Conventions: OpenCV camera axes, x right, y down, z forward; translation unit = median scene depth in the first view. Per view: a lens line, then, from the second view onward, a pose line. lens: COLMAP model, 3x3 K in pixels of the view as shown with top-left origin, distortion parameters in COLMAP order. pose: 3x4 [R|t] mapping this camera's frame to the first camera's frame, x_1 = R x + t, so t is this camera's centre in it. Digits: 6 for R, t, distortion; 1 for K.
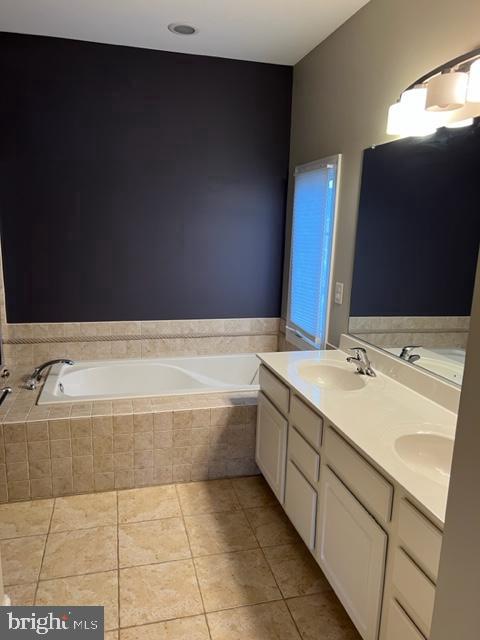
lens RADIAL K [[481.2, 0, 240.1], [0, 481.2, 318.6], [0, 0, 1]] dist [0.037689, -0.027071]
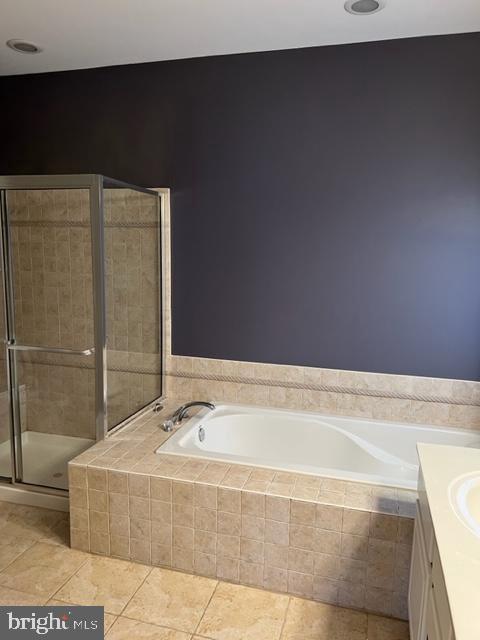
lens RADIAL K [[481.2, 0, 238.4], [0, 481.2, 323.2], [0, 0, 1]] dist [0.037689, -0.027071]
pose [[0.856455, 0.067587, -0.511779, 0.151400], [-0.090553, 0.995690, -0.020045, -0.055383], [0.508218, 0.063511, 0.858883, 0.283387]]
